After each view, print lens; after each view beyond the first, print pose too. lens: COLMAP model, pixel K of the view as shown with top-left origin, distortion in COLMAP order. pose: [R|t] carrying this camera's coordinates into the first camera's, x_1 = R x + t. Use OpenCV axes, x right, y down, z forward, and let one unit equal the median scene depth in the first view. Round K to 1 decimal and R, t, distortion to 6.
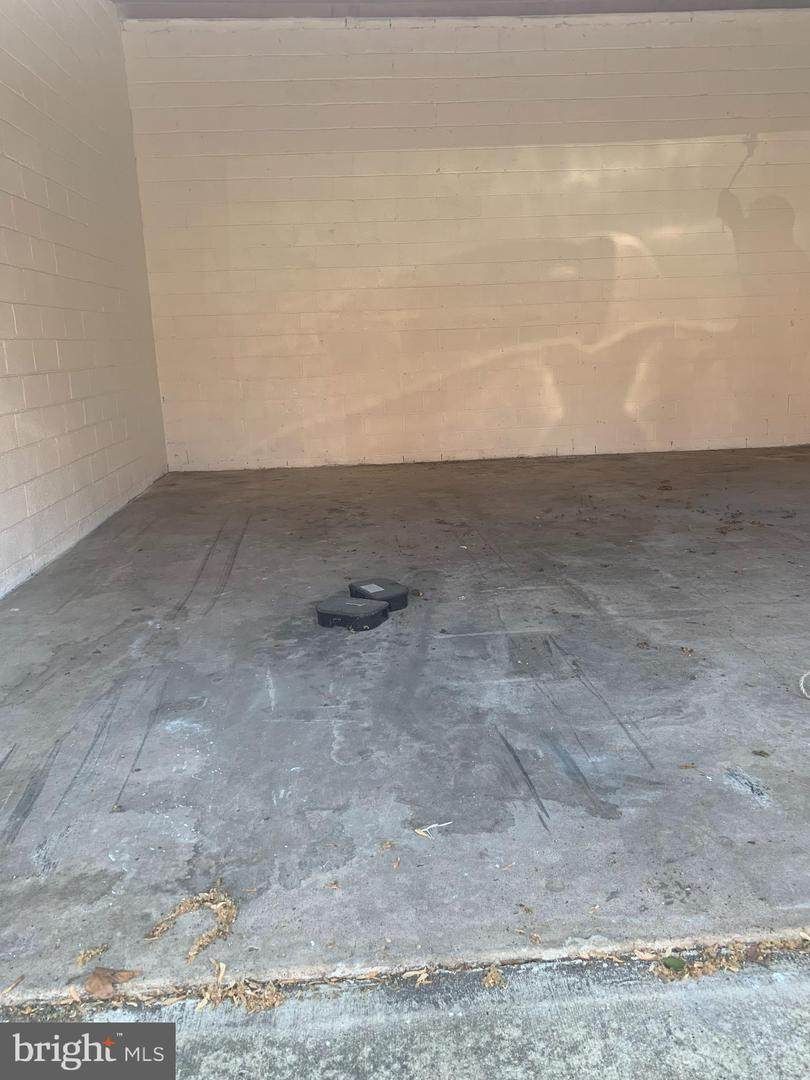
lens RADIAL K [[803.8, 0, 409.9], [0, 803.8, 538.7], [0, 0, 1]] dist [0.030114, -0.014599]
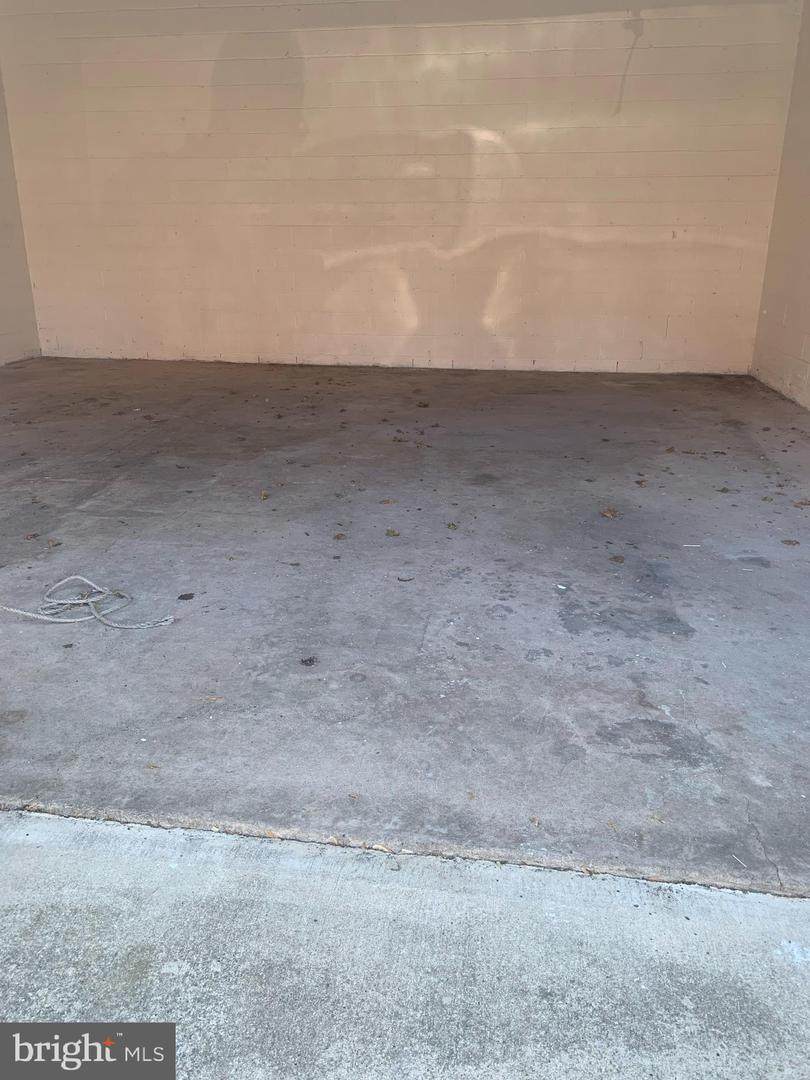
lens RADIAL K [[803.8, 0, 403.6], [0, 803.8, 537.5], [0, 0, 1]] dist [0.030114, -0.014599]
pose [[0.978927, 0.105407, -0.174902, 0.507465], [-0.085855, 0.989551, 0.115833, -0.015299], [0.185284, -0.098376, 0.977748, 0.037805]]
